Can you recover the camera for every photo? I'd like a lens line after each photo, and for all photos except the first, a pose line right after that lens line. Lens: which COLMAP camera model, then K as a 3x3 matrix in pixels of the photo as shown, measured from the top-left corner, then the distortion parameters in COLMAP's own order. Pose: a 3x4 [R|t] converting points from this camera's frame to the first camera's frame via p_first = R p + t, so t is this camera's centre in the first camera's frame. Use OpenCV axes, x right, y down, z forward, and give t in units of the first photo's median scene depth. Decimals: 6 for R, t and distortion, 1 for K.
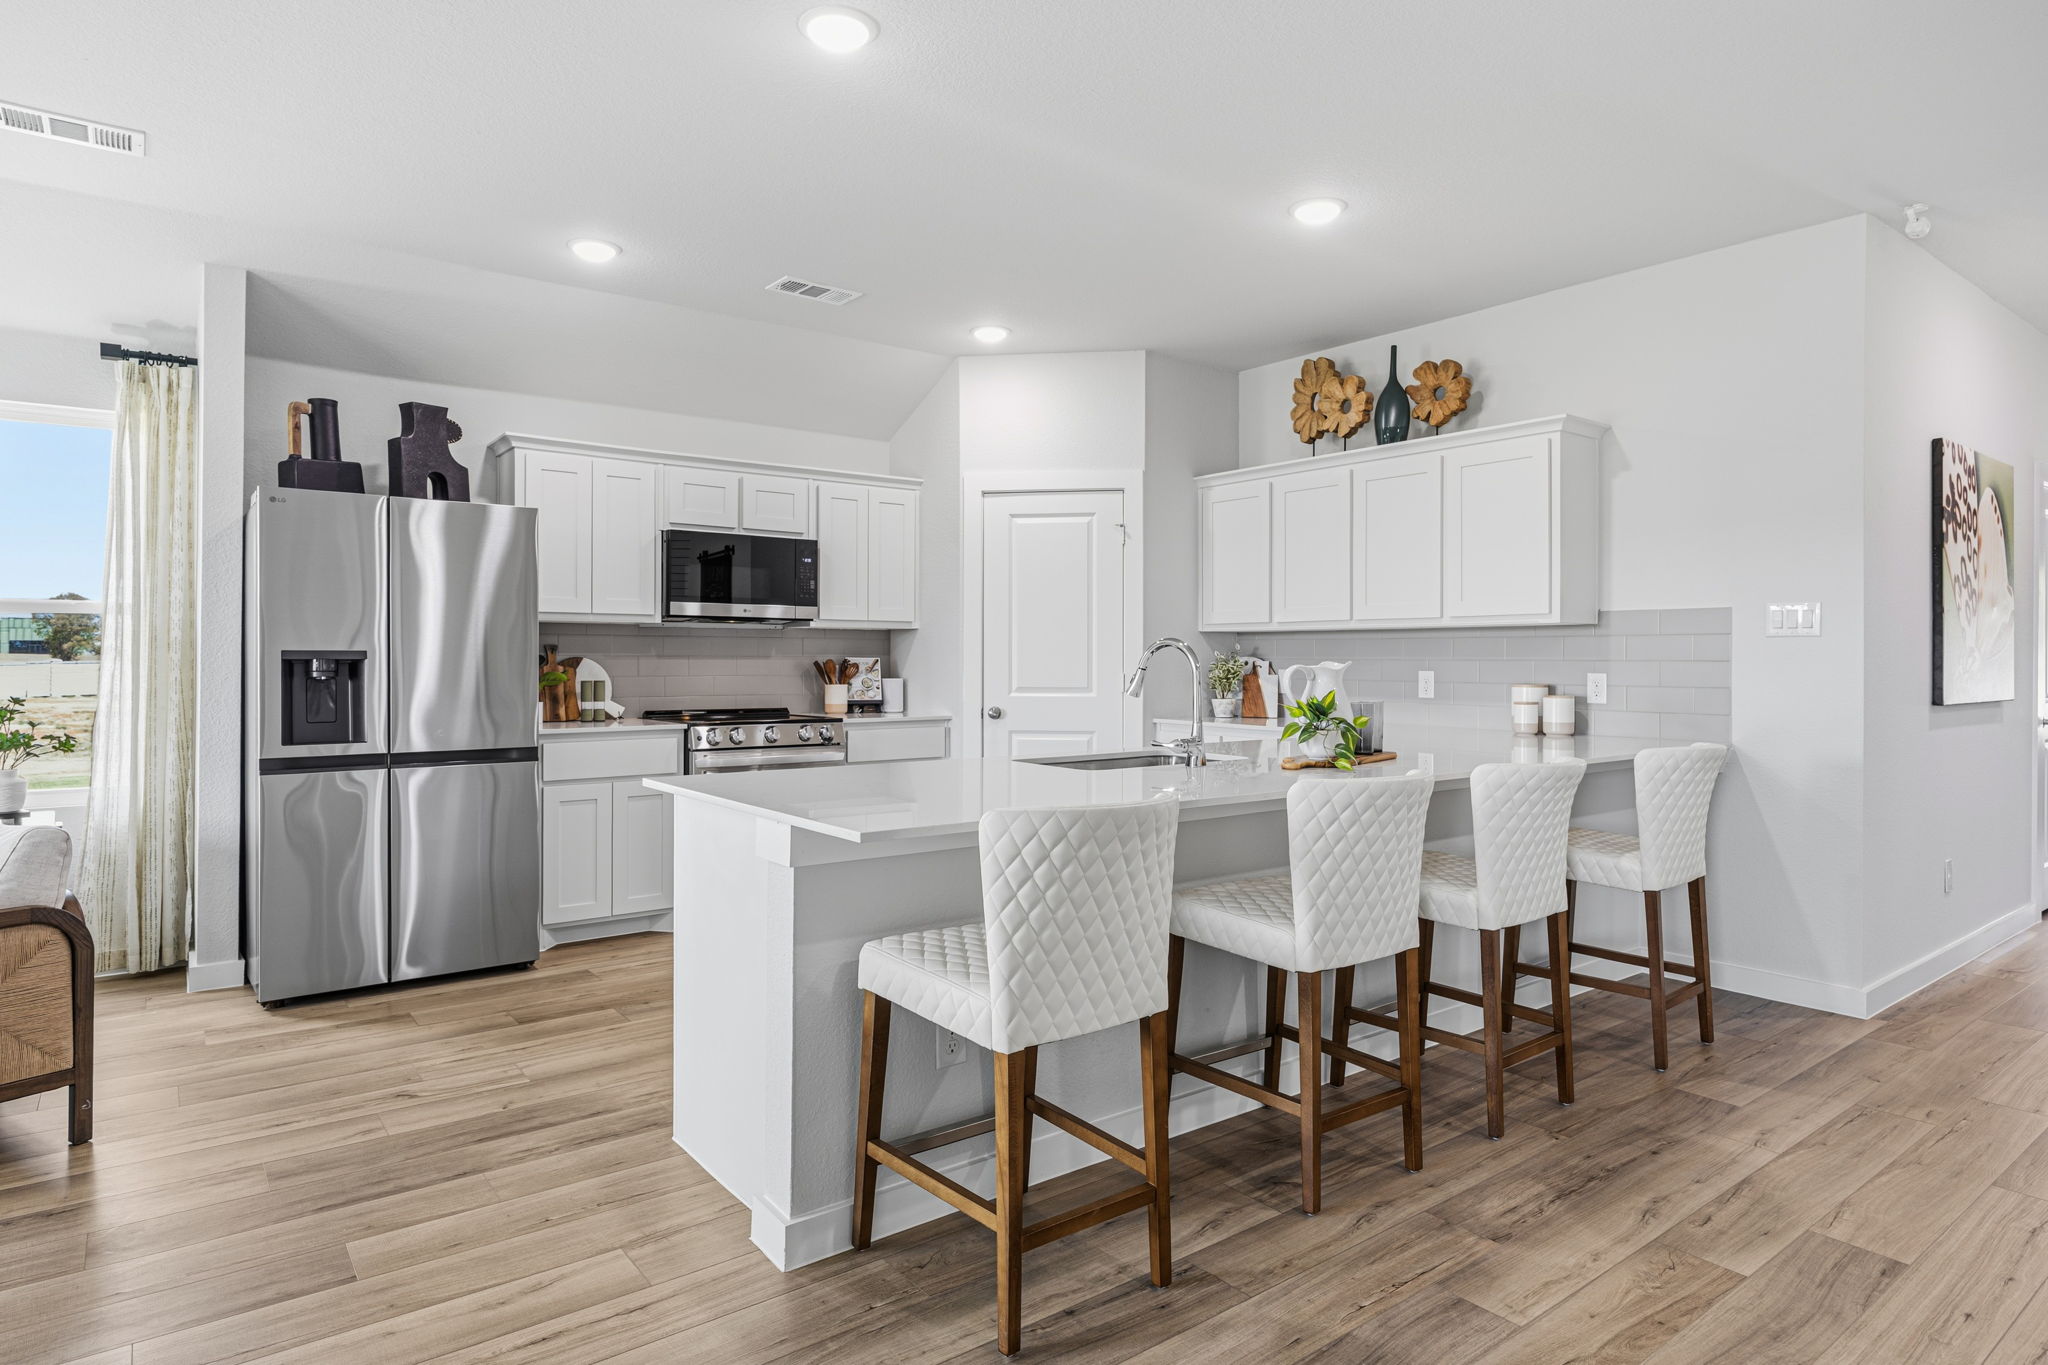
lens RADIAL K [[1129.5, 0, 1013.7], [0, 1129.5, 671.1], [0, 0, 1]] dist [-0.002620, -0.001279]
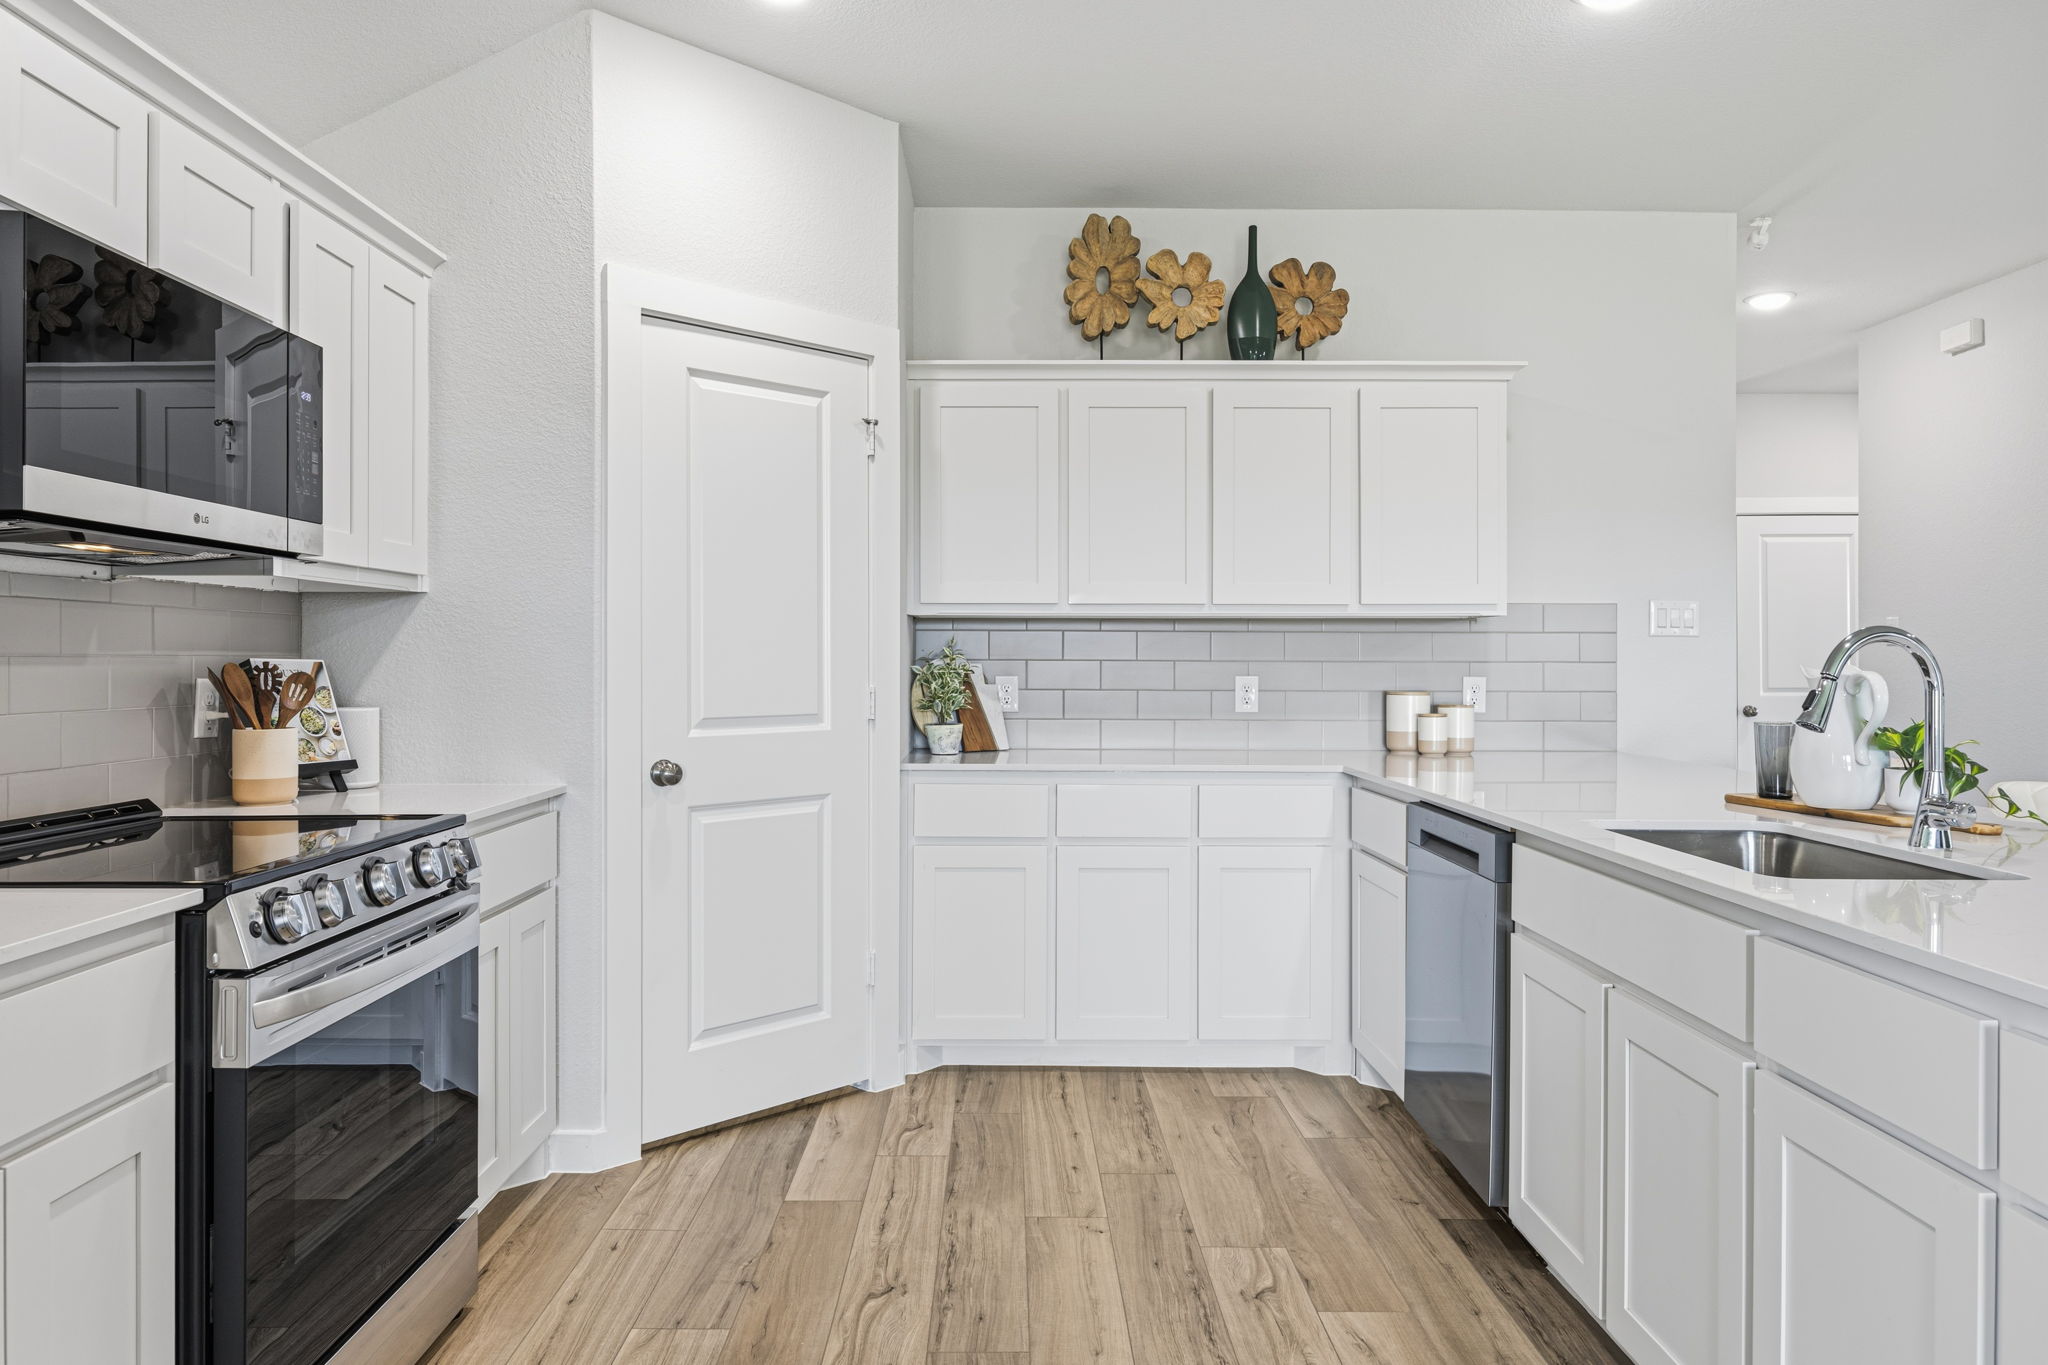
lens RADIAL K [[1312.4, 0, 1002.1], [0, 1312.4, 662.0], [0, 0, 1]] dist [0.002237, 0.001235]
pose [[0.606675, -0.004181, 0.794939, -0.492835], [0.008361, 0.999964, -0.001121, -0.011297], [-0.794906, 0.007326, 0.606688, 0.712352]]
